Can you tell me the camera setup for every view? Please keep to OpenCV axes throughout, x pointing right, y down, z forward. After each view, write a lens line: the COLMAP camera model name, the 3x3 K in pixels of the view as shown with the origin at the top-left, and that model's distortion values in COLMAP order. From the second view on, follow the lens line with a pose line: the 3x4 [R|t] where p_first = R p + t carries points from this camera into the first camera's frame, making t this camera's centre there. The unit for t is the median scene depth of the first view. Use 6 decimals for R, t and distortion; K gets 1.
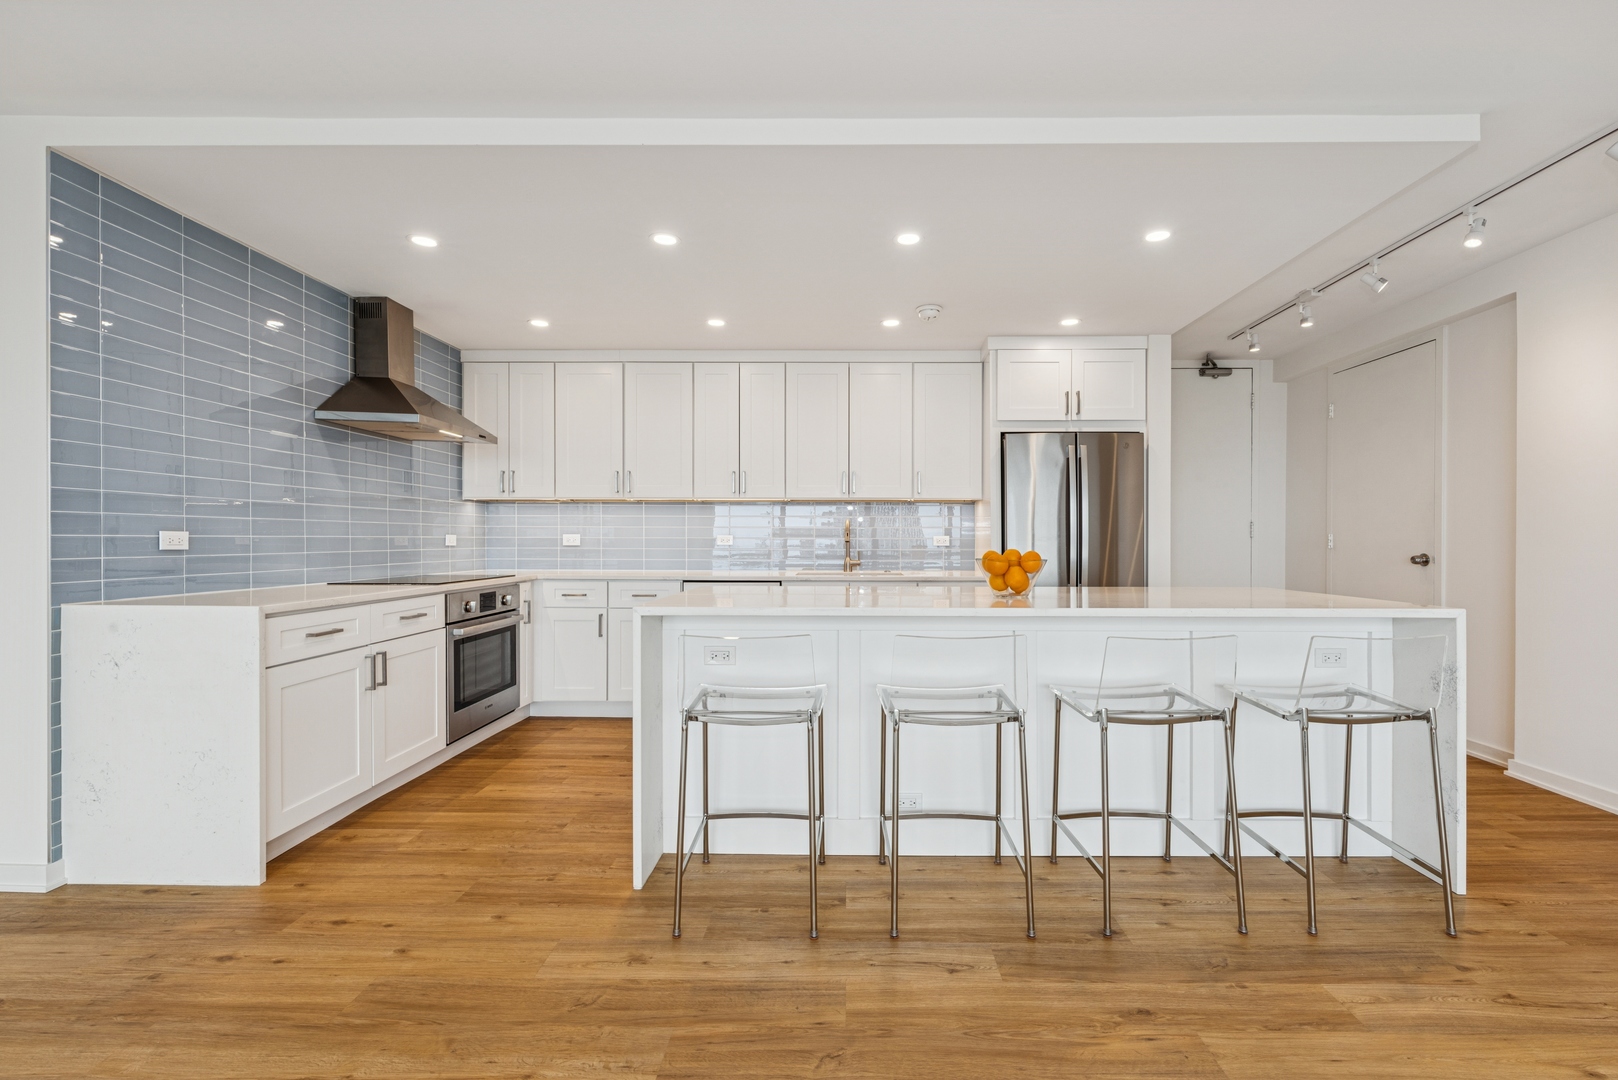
lens RADIAL K [[700.3, 0, 839.0], [0, 700.3, 539.9], [0, 0, 1]] dist [0.001327, -0.000680]
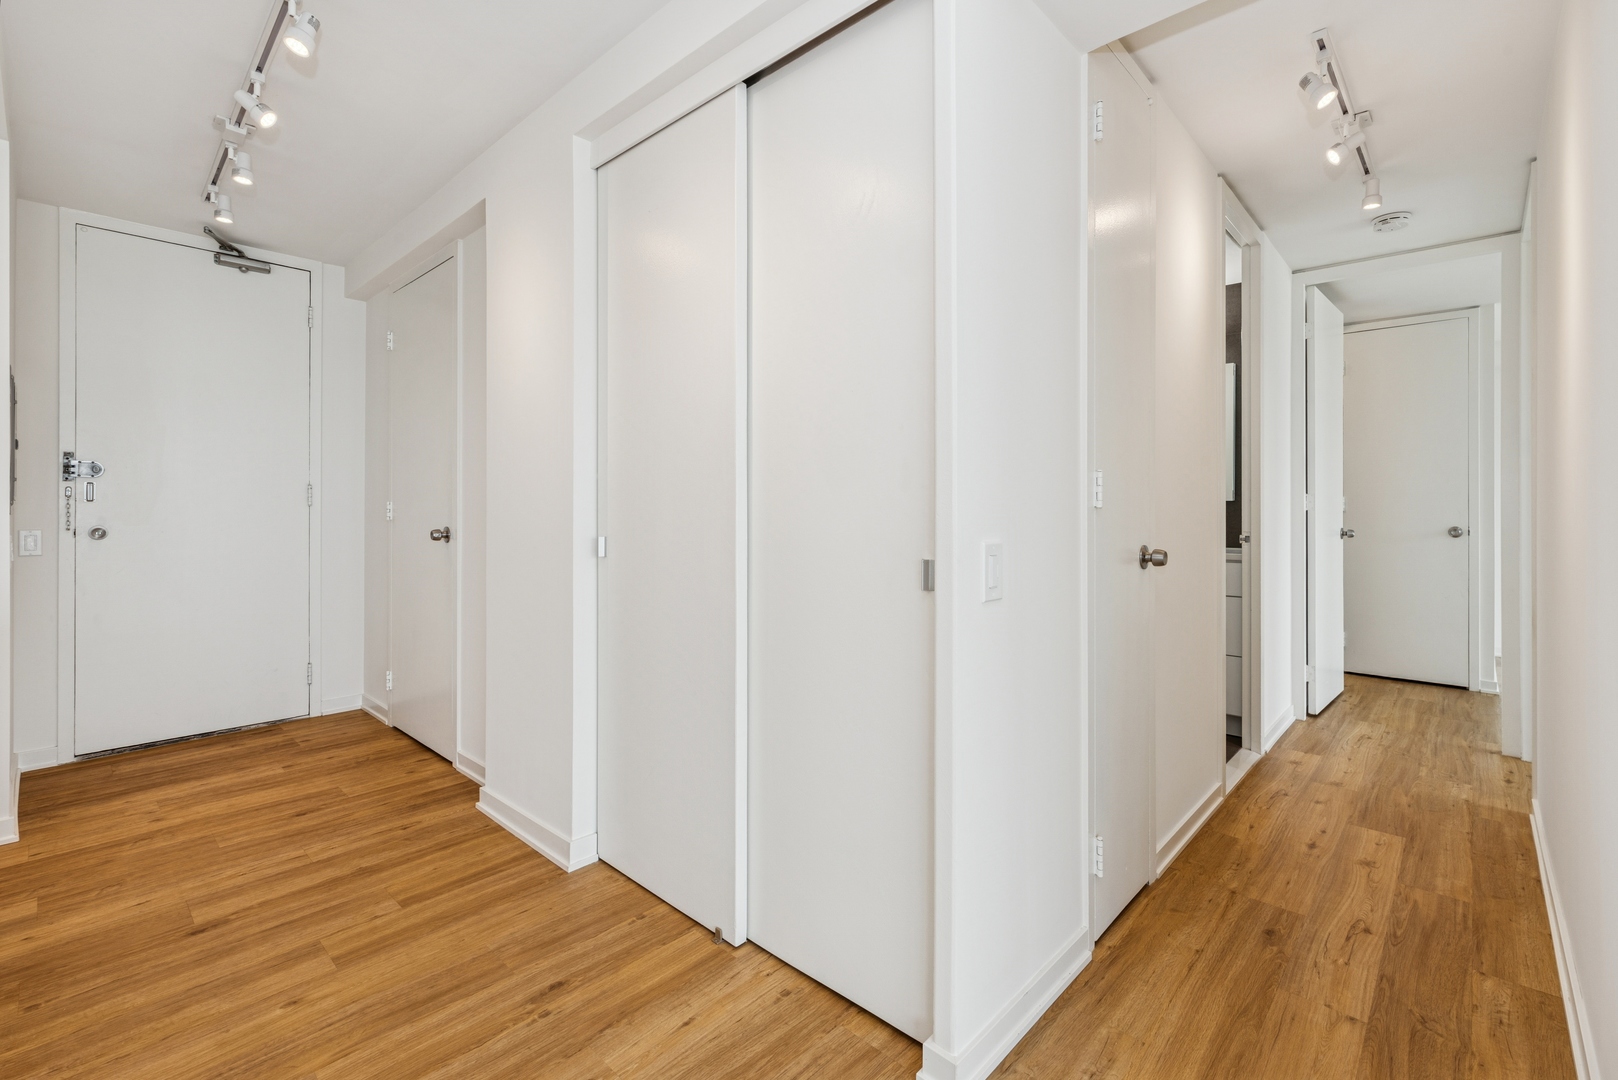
lens RADIAL K [[700.3, 0, 830.3], [0, 700.3, 510.3], [0, 0, 1]] dist [0.001327, -0.000680]
pose [[0.670277, -0.000985, 0.742110, 0.562724], [-0.000590, 0.999998, 0.001860, -0.000452], [-0.742111, -0.001685, 0.670275, 0.158630]]
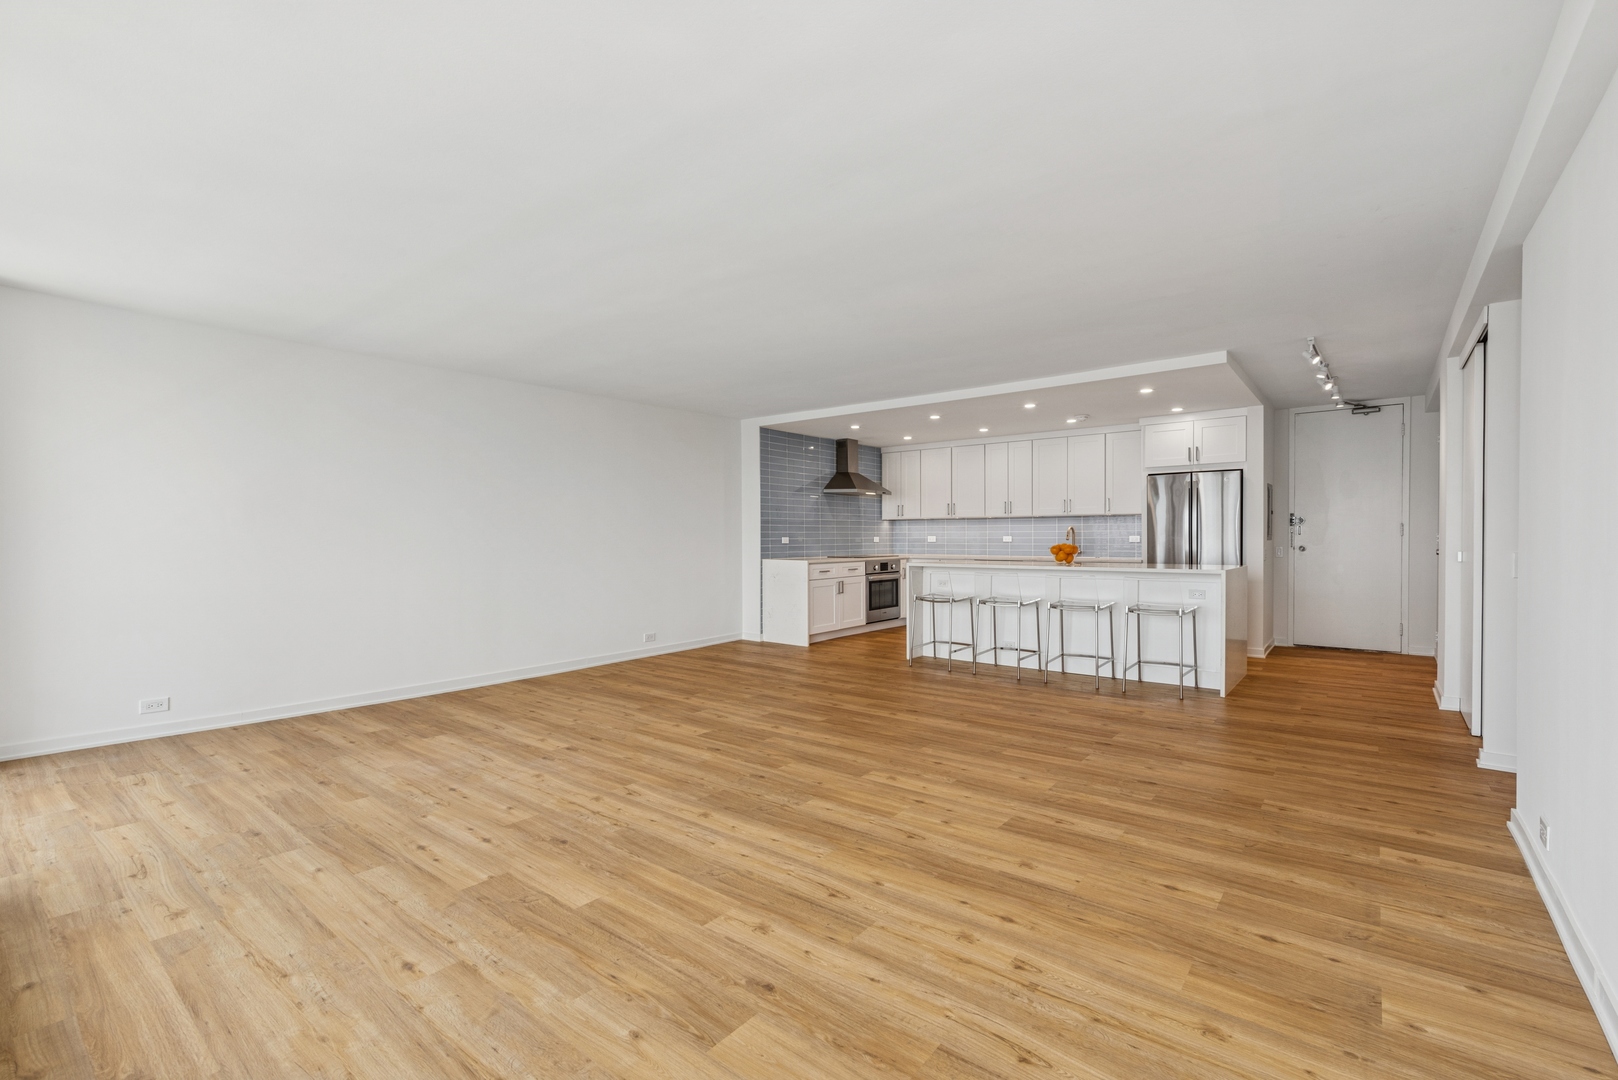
lens RADIAL K [[700.3, 0, 819.0], [0, 700.3, 548.1], [0, 0, 1]] dist [0.001327, -0.000680]
pose [[0.783261, 0.004672, -0.621675, 0.748137], [0.004735, 0.999898, 0.013480, -0.004092], [0.621675, -0.013502, 0.783159, -0.915096]]
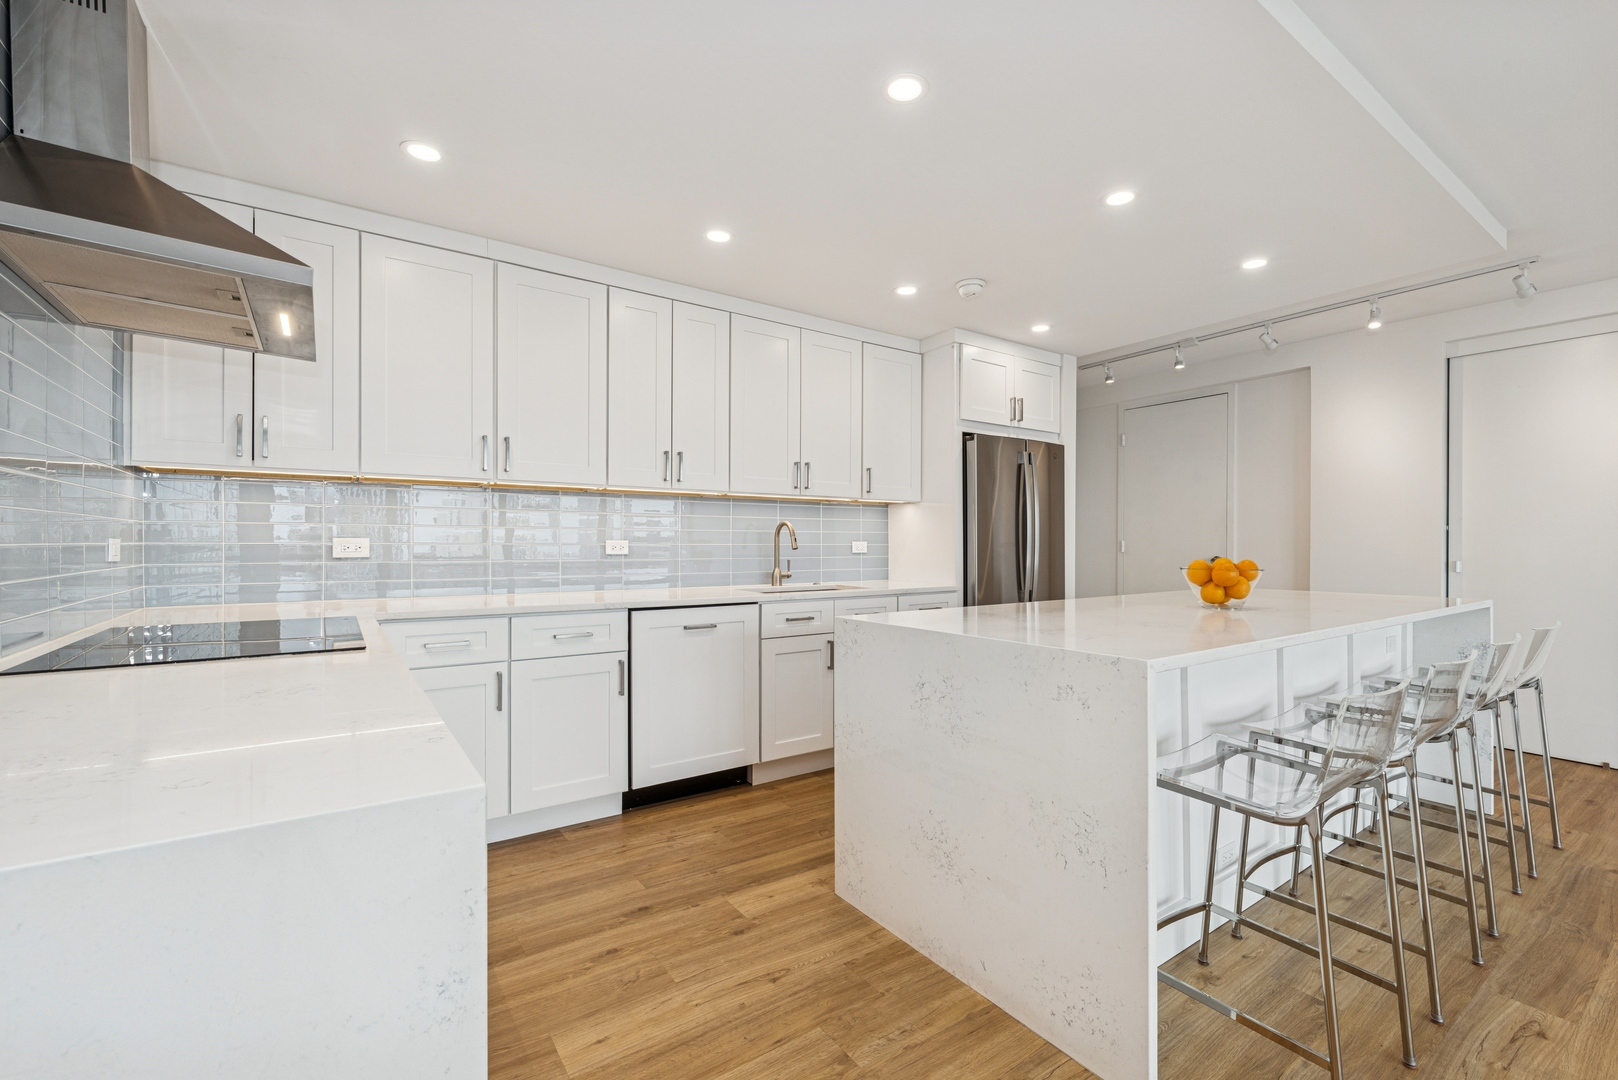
lens RADIAL K [[700.3, 0, 840.7], [0, 700.3, 540.5], [0, 0, 1]] dist [0.001327, -0.000680]
pose [[0.802607, 0.002689, 0.596502, -0.535546], [-0.000824, 0.999994, -0.003400, -0.005376], [-0.596508, 0.002237, 0.802604, 0.400354]]
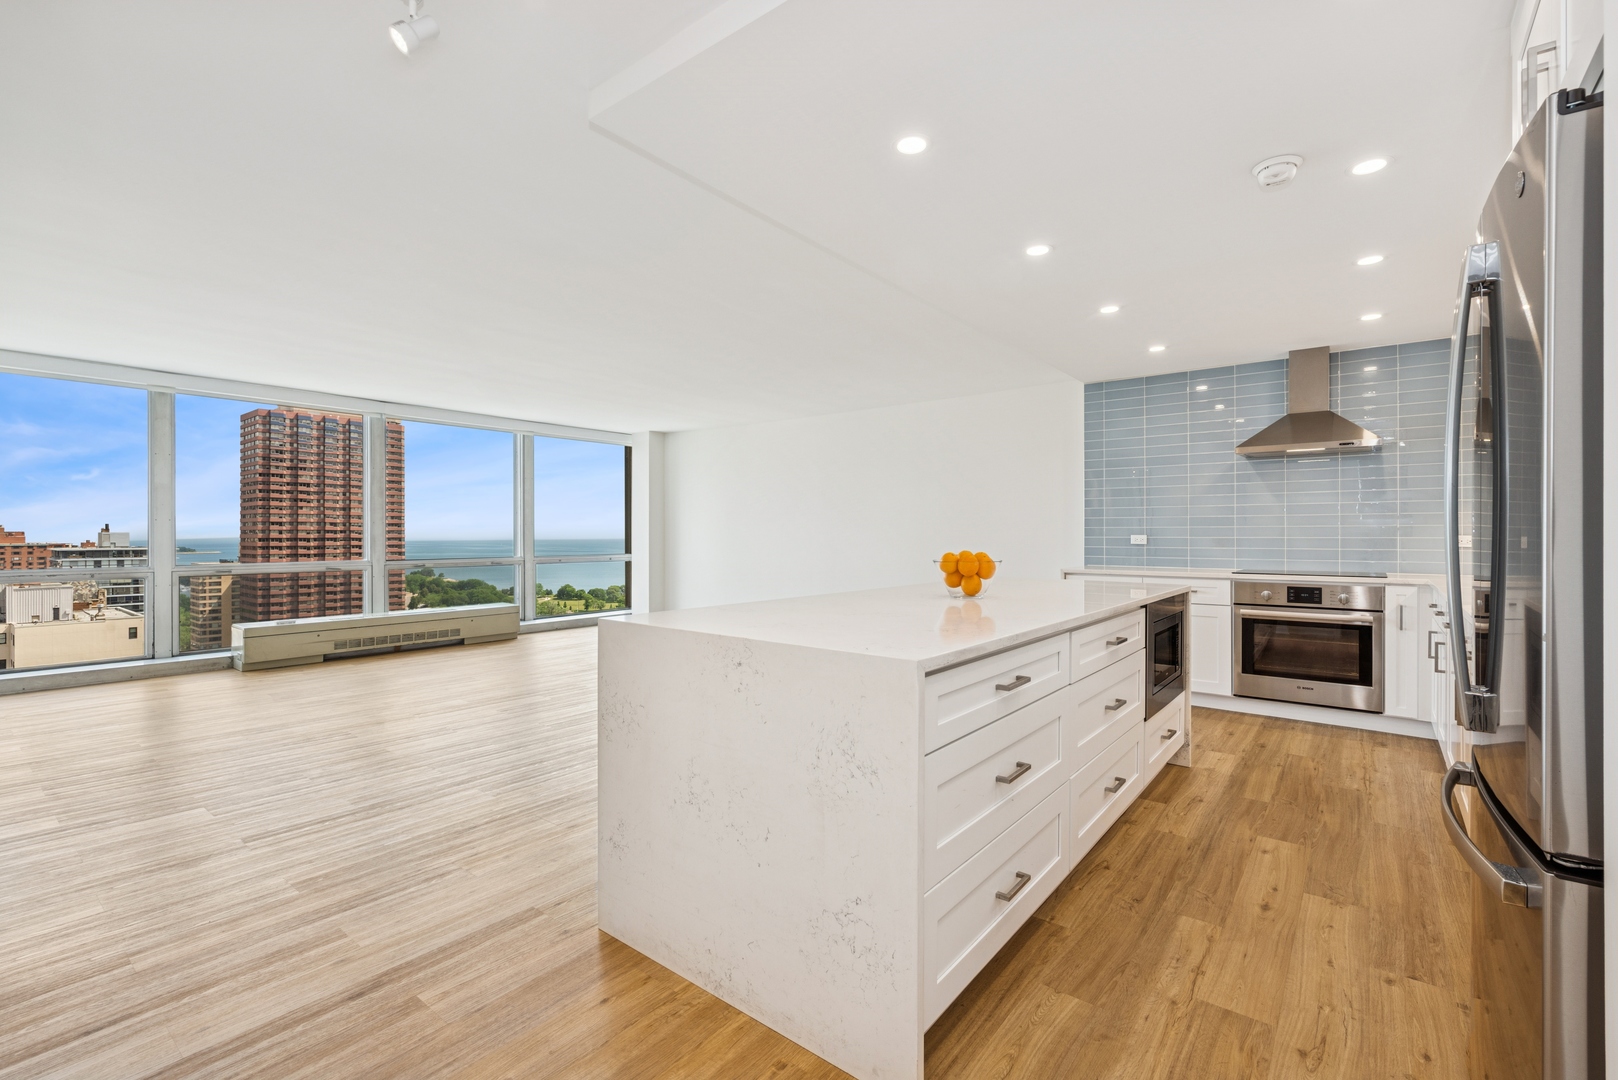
lens RADIAL K [[700.3, 0, 820.9], [0, 700.3, 541.9], [0, 0, 1]] dist [0.001327, -0.000680]
pose [[-0.615315, 0.004165, -0.788271, 0.865651], [-0.004661, 0.999949, 0.008922, -0.004350], [0.788268, 0.009164, -0.615264, 1.080173]]
